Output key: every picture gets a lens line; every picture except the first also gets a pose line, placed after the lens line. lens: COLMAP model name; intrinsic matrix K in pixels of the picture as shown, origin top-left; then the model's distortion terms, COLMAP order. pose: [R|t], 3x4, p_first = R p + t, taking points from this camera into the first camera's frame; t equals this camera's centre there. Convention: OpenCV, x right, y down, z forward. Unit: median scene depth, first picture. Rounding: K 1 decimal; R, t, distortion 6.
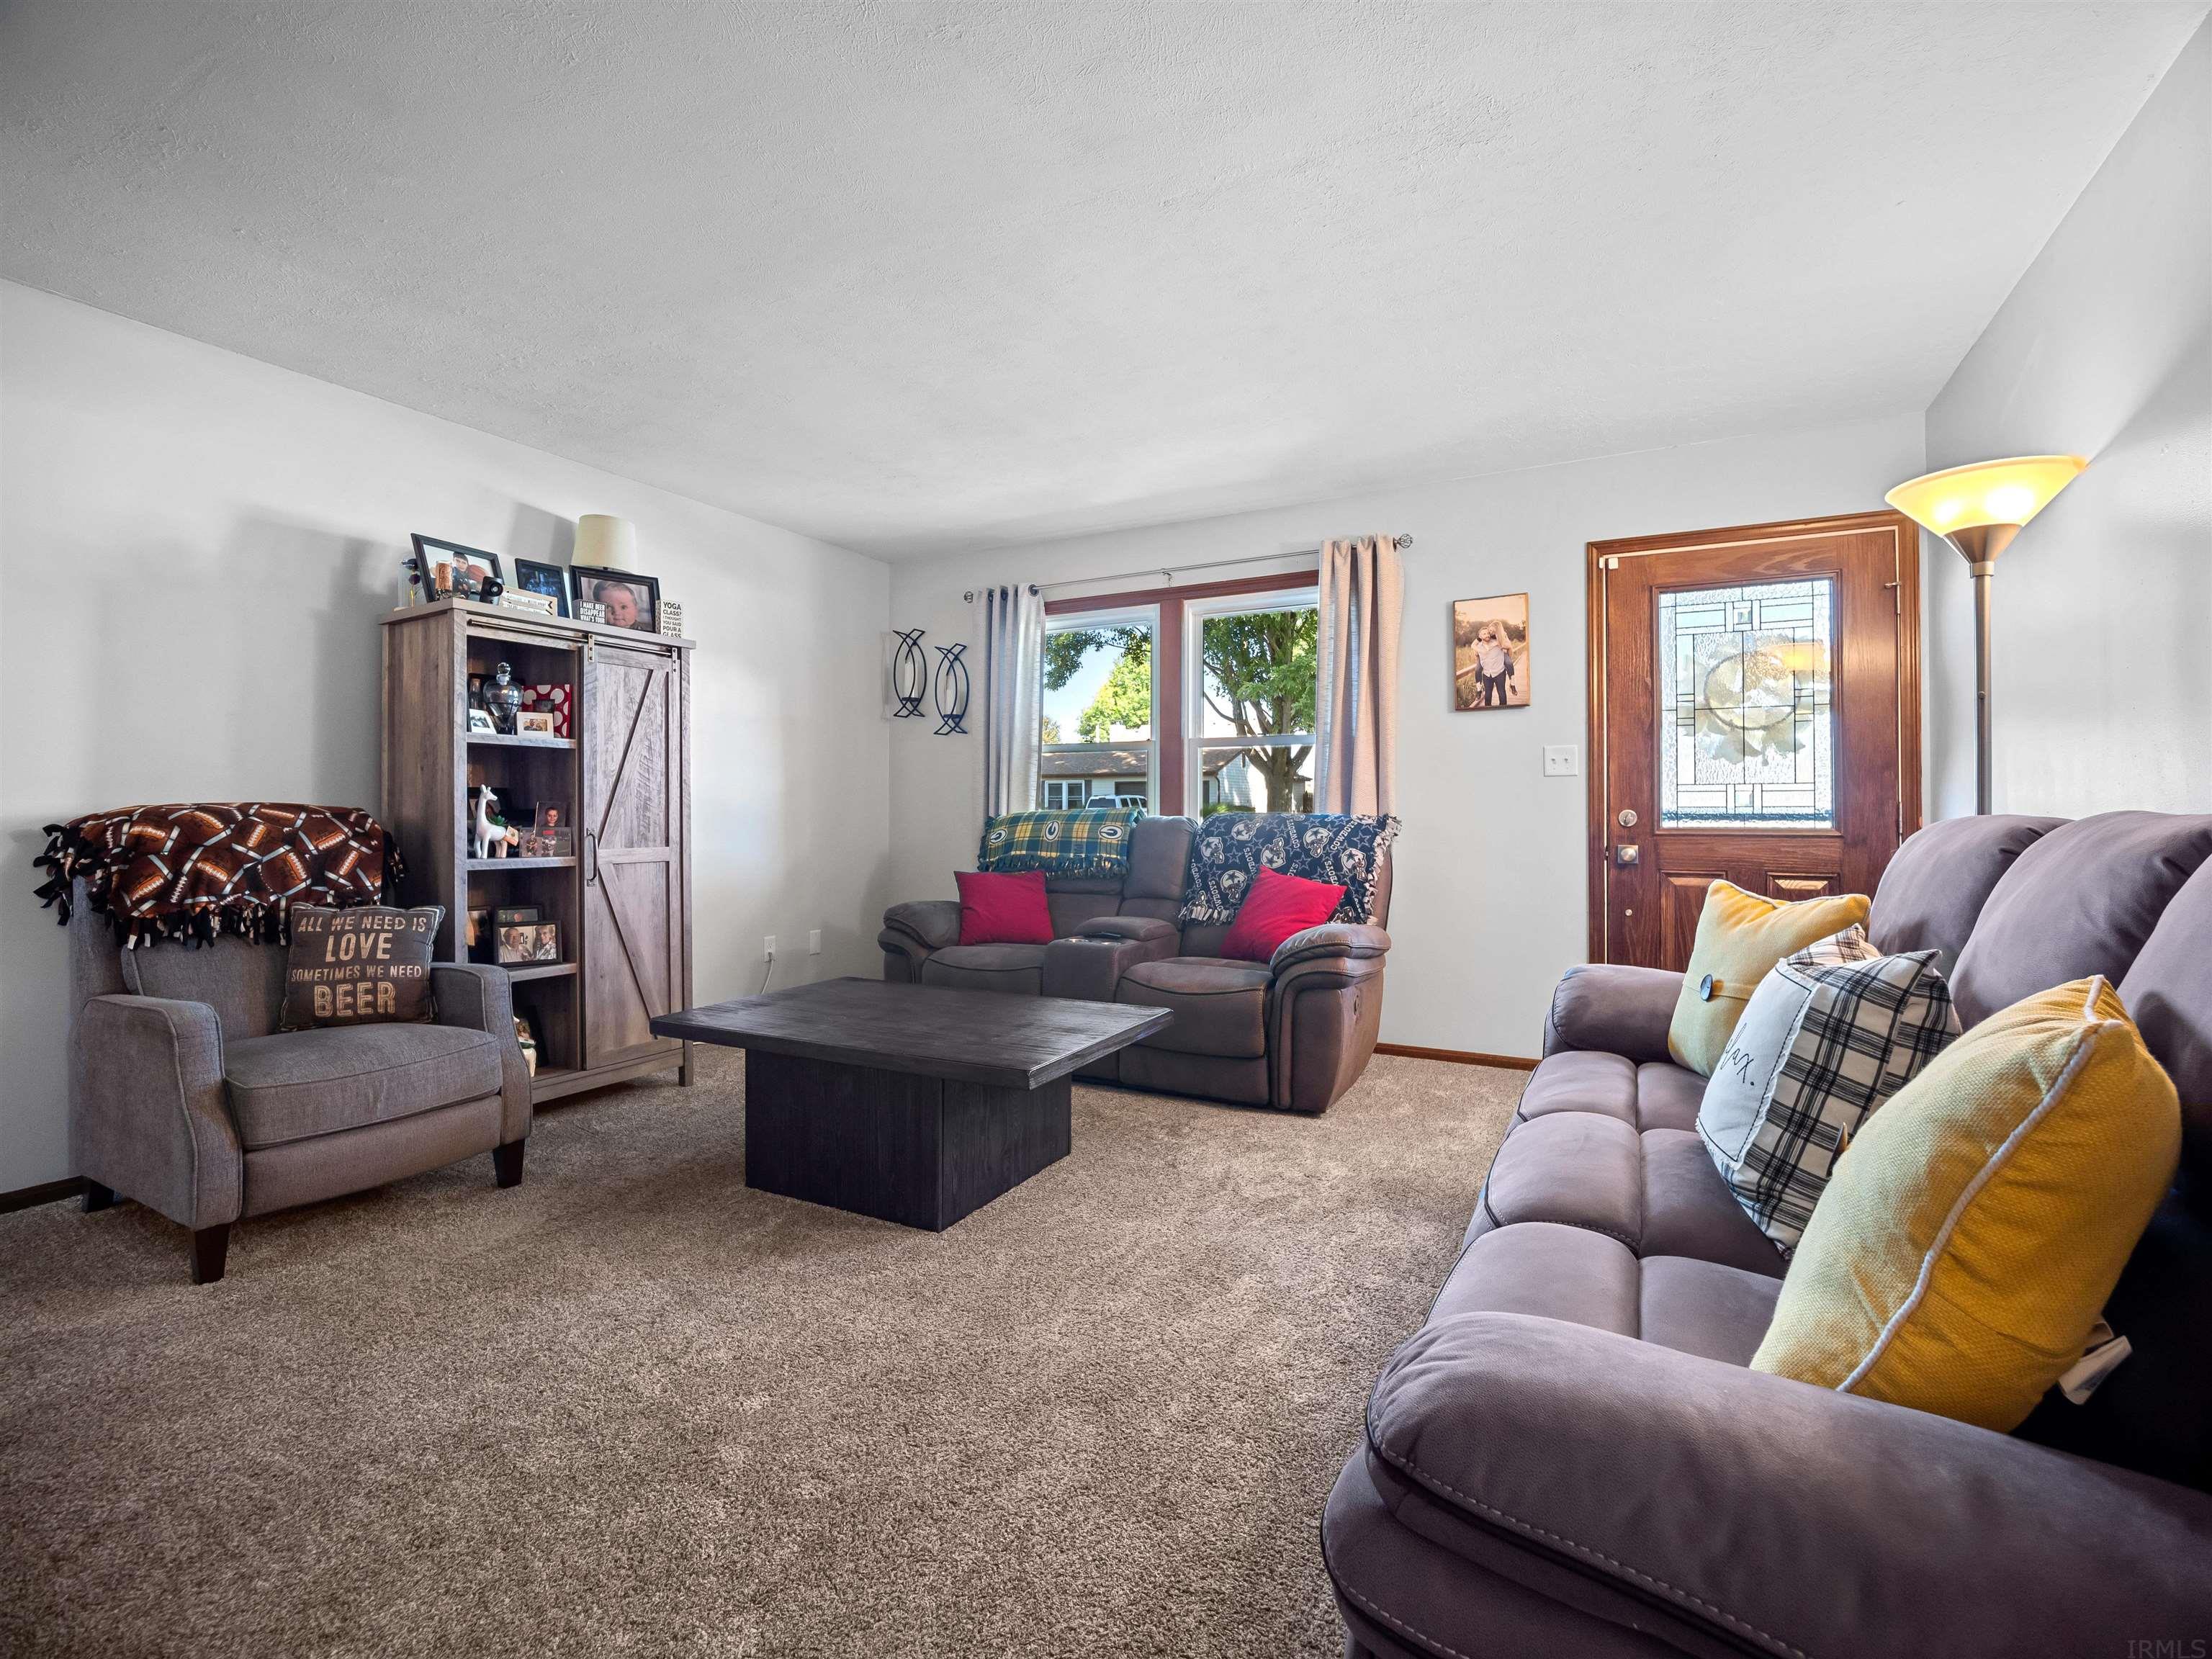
lens RADIAL K [[994.1, 0, 1090.4], [0, 994.1, 797.9], [0, 0, 1]] dist [-0.018630, -0.000428]
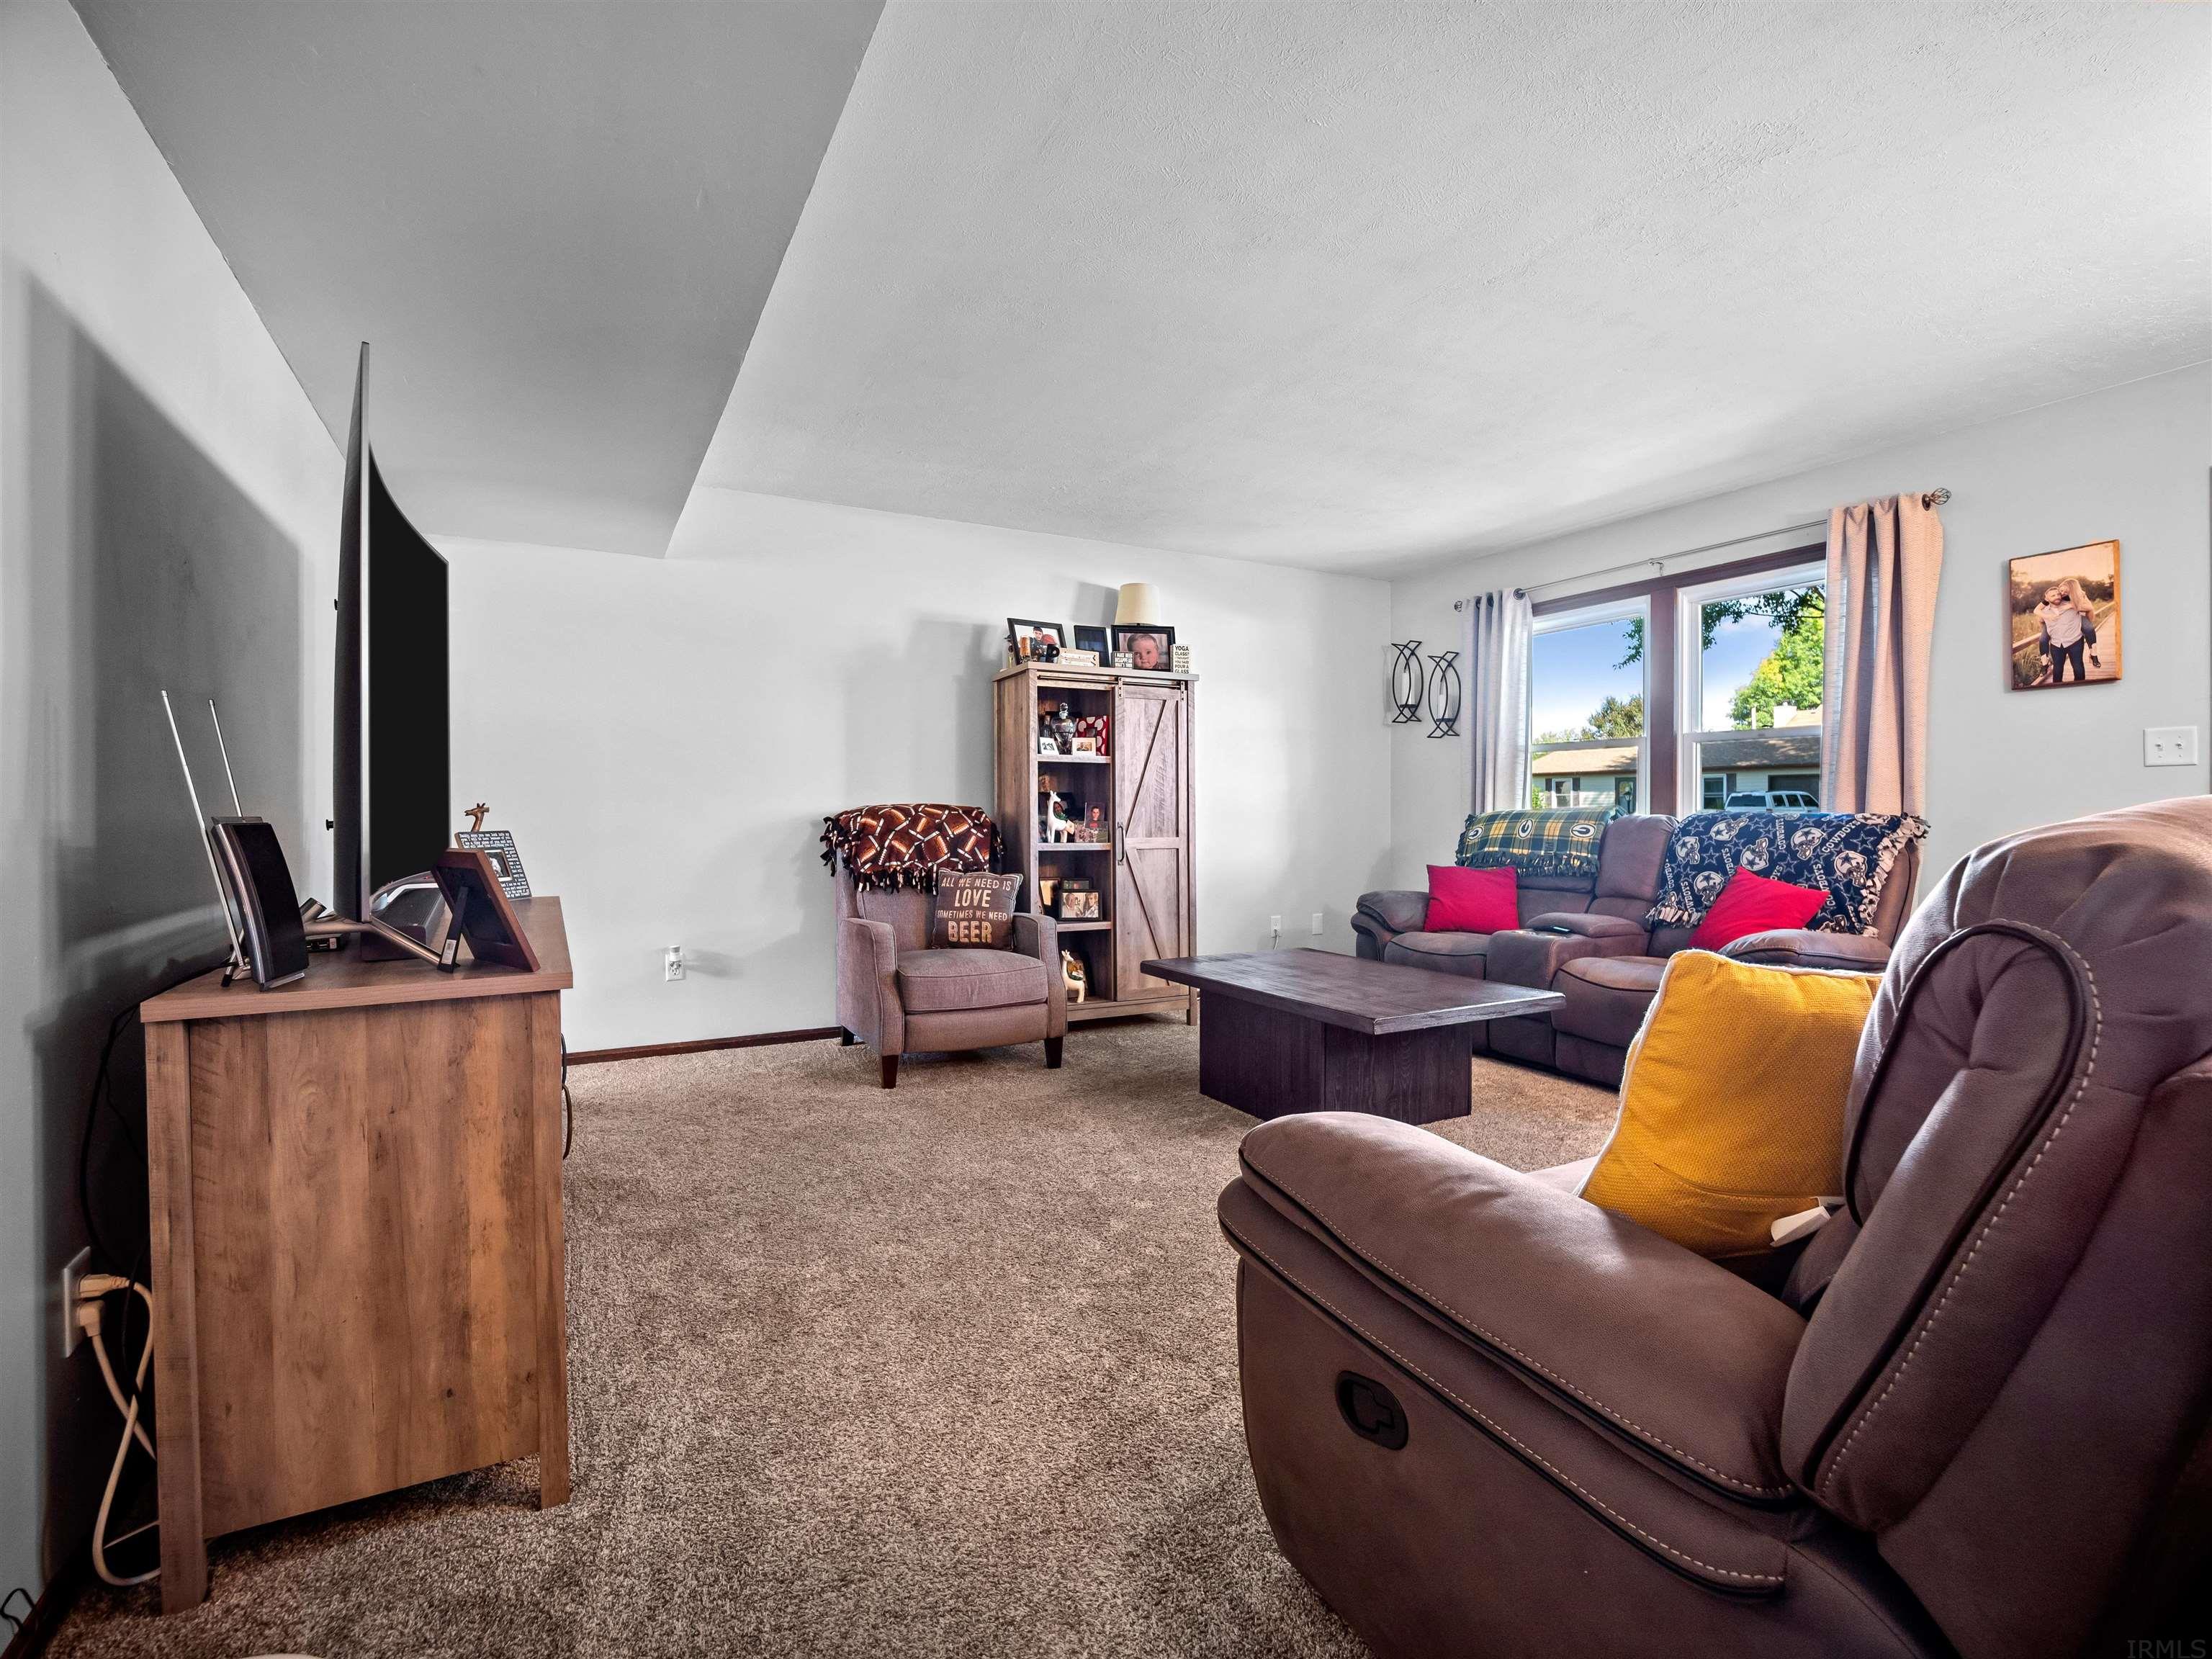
lens RADIAL K [[994.1, 0, 1098.6], [0, 994.1, 803.6], [0, 0, 1]] dist [-0.018630, -0.000428]
pose [[0.834543, -0.002731, -0.550936, 0.197233], [0.006367, 0.999969, 0.004688, -0.000852], [0.550906, -0.007421, 0.834534, -0.130409]]
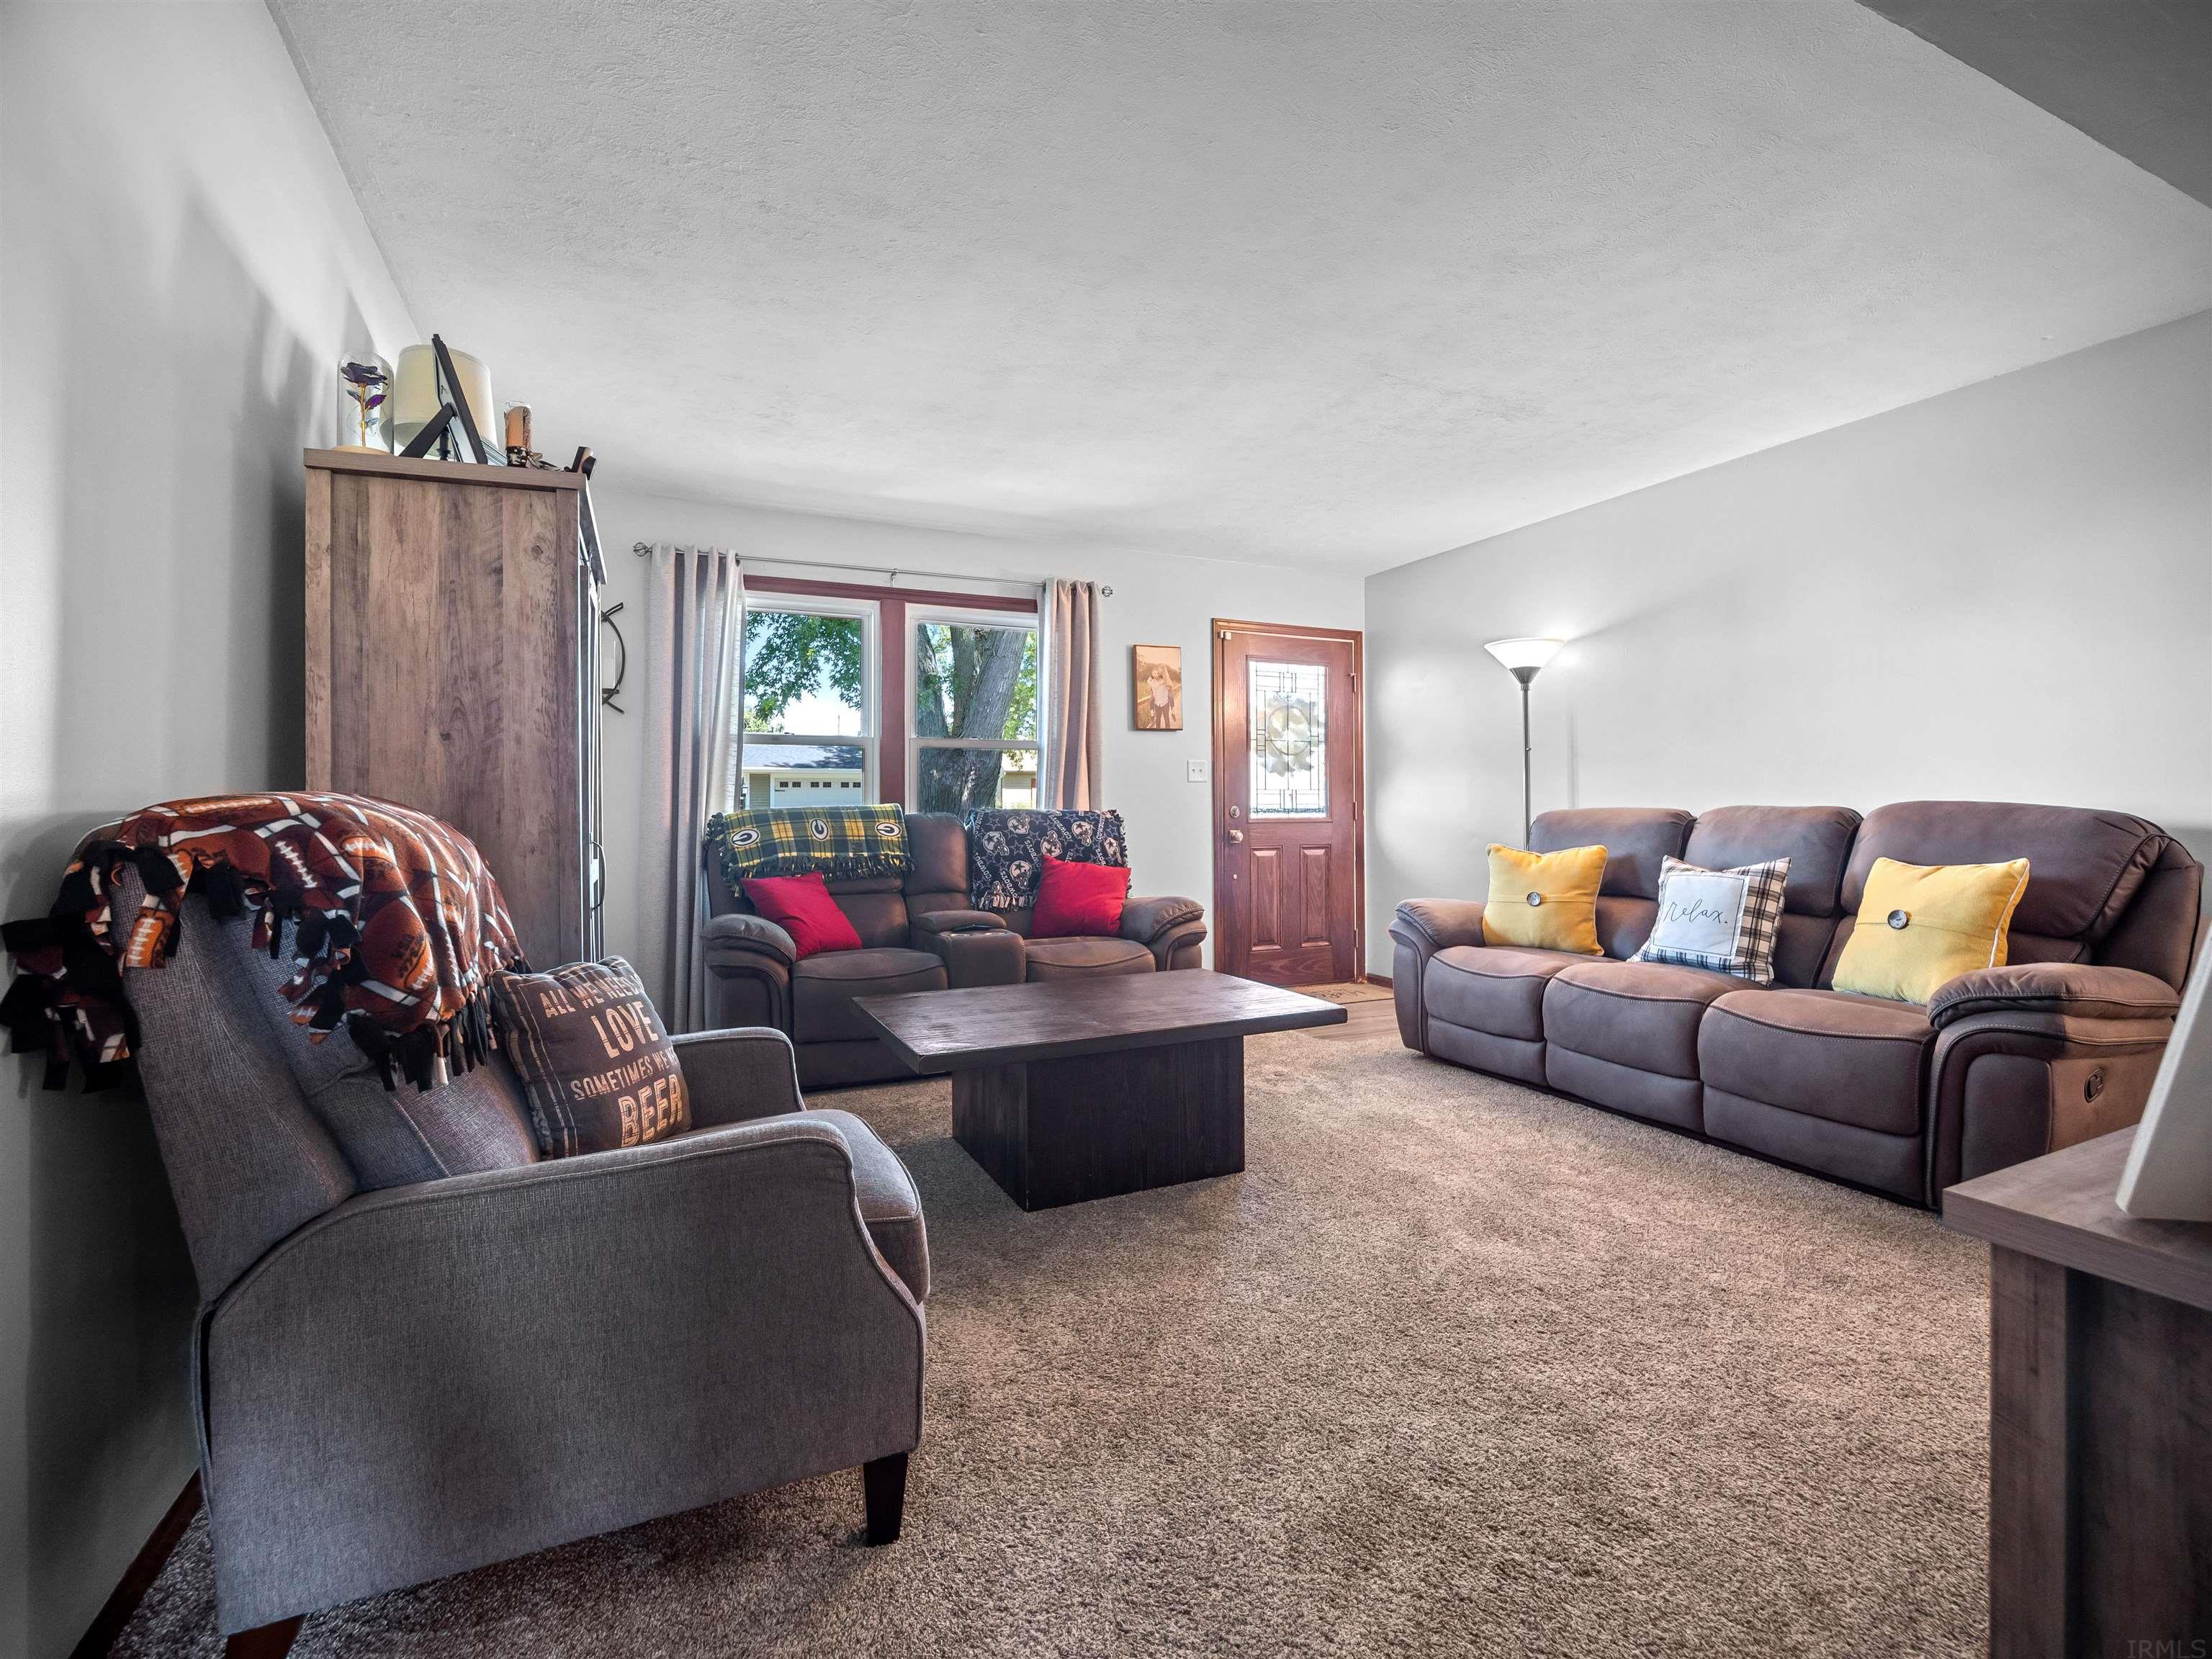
lens RADIAL K [[994.1, 0, 1079.1], [0, 994.1, 794.5], [0, 0, 1]] dist [-0.018630, -0.000428]
pose [[0.613349, 0.008874, 0.789762, -0.778031], [-0.006871, 0.999959, -0.005899, 0.004960], [-0.789782, -0.001808, 0.613384, 0.289508]]
